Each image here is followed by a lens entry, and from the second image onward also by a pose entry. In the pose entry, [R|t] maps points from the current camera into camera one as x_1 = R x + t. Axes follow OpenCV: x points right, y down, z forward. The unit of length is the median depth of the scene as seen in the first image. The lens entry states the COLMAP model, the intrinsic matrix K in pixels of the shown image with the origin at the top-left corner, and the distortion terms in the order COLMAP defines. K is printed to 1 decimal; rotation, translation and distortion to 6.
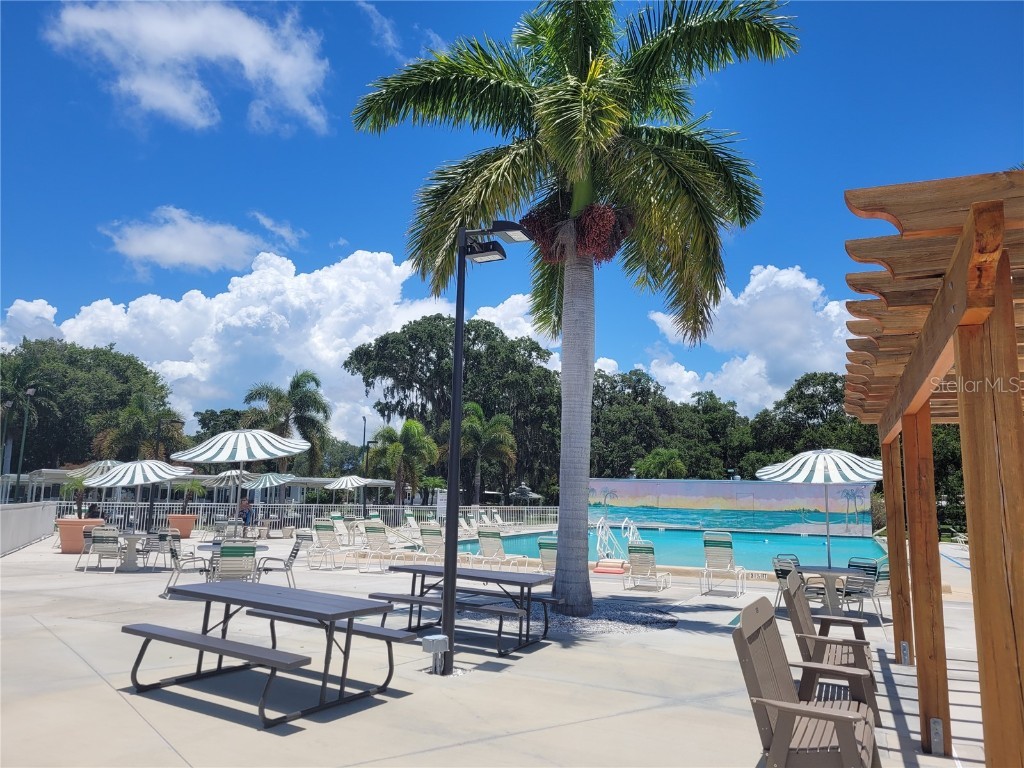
lens RADIAL K [[749.7, 0, 512.0], [0, 749.7, 384.0], [0, 0, 1]] dist [0.005106, 0.002561]
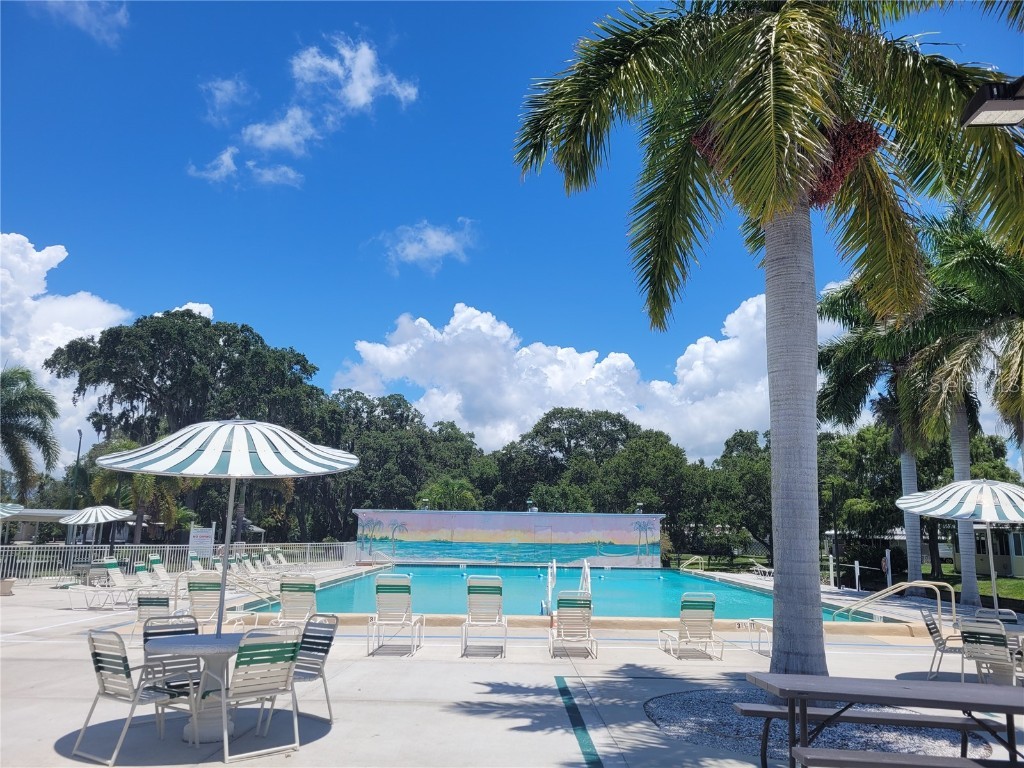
lens RADIAL K [[749.7, 0, 512.0], [0, 749.7, 384.0], [0, 0, 1]] dist [0.005106, 0.002561]
pose [[0.917480, 0.068211, 0.391890, -0.089780], [-0.051926, 0.997295, -0.052018, 0.012582], [-0.394378, 0.027376, 0.918540, 0.097557]]
